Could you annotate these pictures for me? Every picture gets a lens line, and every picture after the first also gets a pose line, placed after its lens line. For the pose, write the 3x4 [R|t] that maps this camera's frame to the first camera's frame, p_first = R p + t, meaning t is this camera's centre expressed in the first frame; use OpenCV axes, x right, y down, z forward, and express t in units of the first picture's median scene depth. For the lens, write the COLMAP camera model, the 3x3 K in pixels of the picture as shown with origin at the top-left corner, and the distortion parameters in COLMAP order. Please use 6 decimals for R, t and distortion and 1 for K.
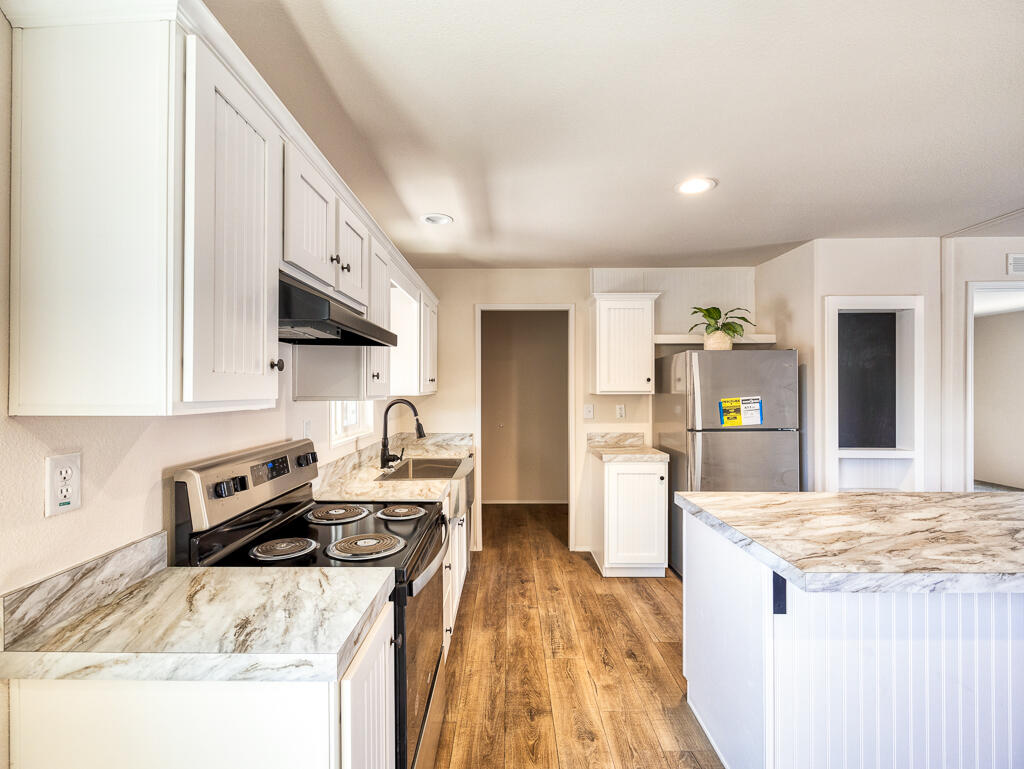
lens RADIAL K [[467.1, 0, 510.2], [0, 467.1, 376.1], [0, 0, 1]] dist [-0.001710, -0.000051]
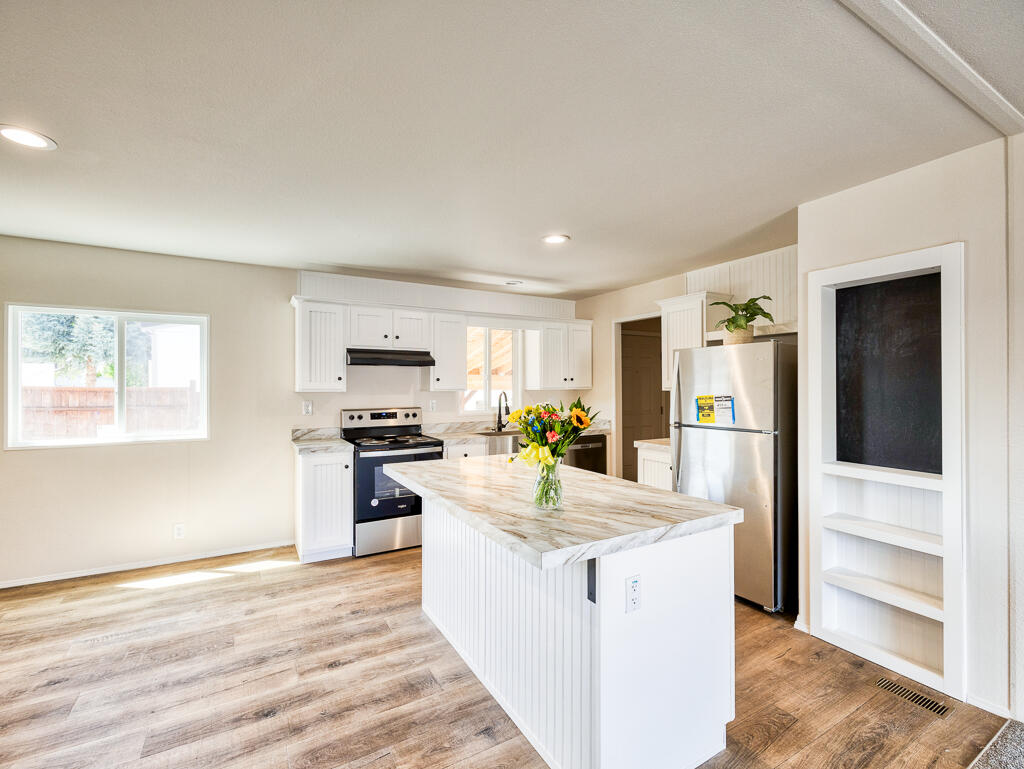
lens RADIAL K [[467.1, 0, 515.4], [0, 467.1, 391.1], [0, 0, 1]] dist [-0.001710, -0.000051]
pose [[0.514831, 0.014173, -0.857174, 1.124983], [0.028507, 0.999027, 0.033640, -0.007447], [0.856817, -0.041755, 0.513927, 0.131156]]
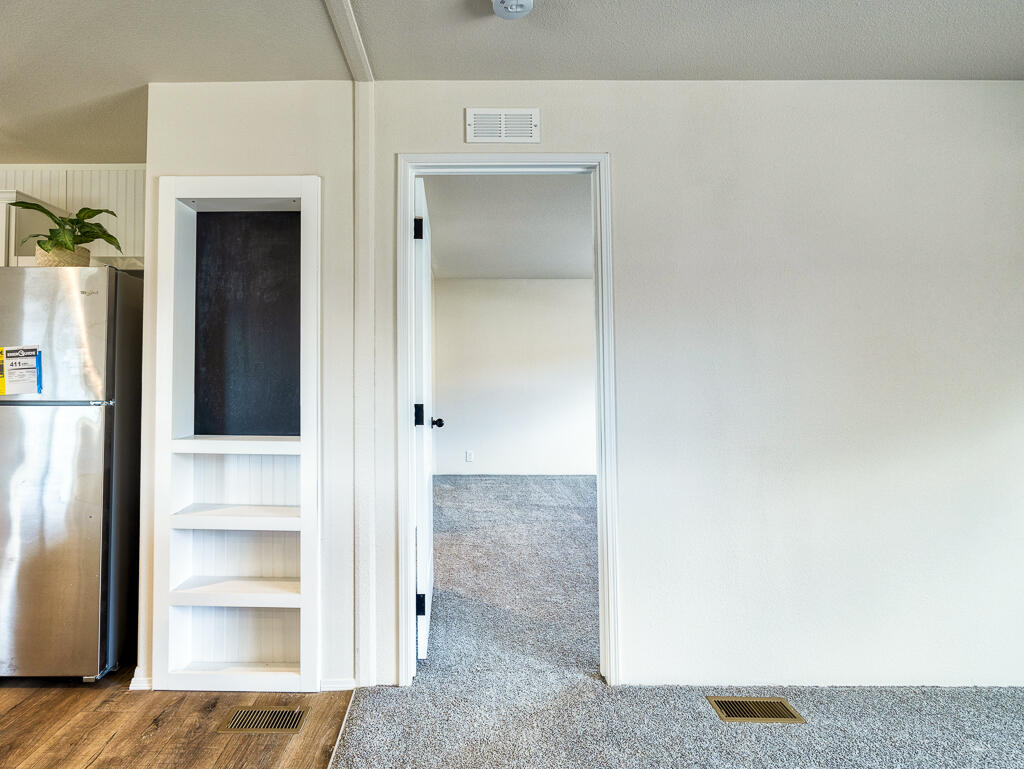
lens RADIAL K [[467.1, 0, 457.9], [0, 467.1, 366.1], [0, 0, 1]] dist [-0.001710, -0.000051]
pose [[0.999931, 0.011156, 0.003741, 1.061986], [-0.011205, 0.999846, 0.013485, 0.055100], [-0.003590, -0.013526, 0.999902, 0.411332]]
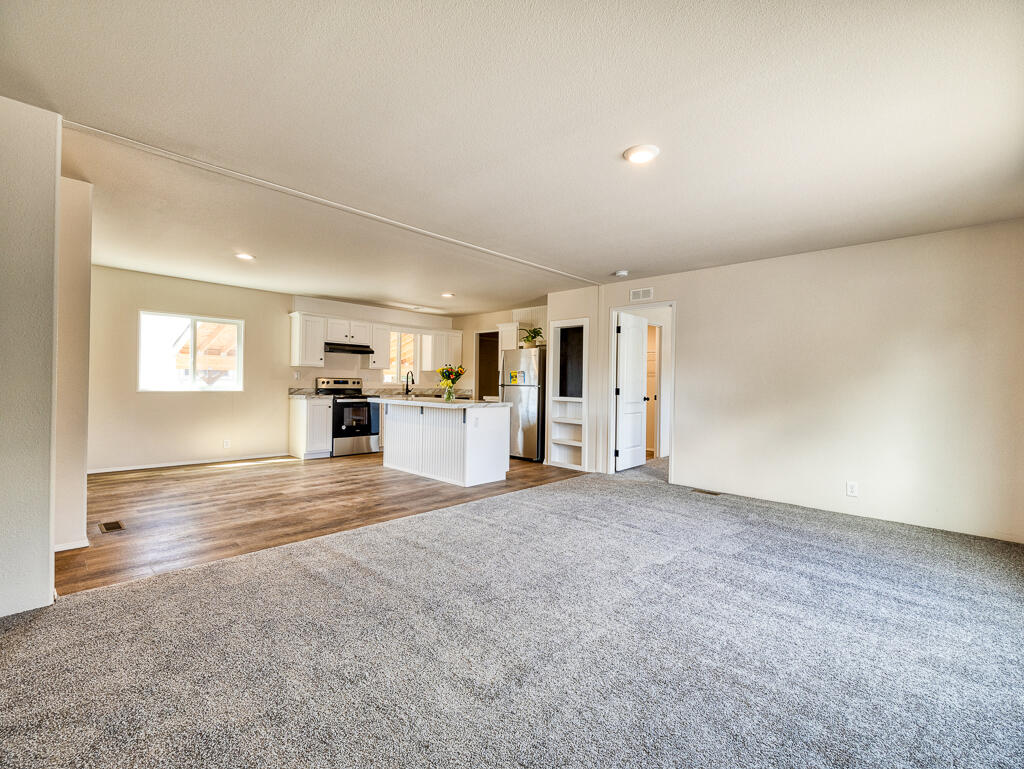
lens RADIAL K [[467.1, 0, 508.8], [0, 467.1, 378.7], [0, 0, 1]] dist [-0.001710, -0.000051]
pose [[0.728183, 0.010923, -0.685296, 1.972635], [0.002501, 0.999824, 0.018595, 0.041482], [0.685378, -0.015254, 0.728028, -0.630209]]
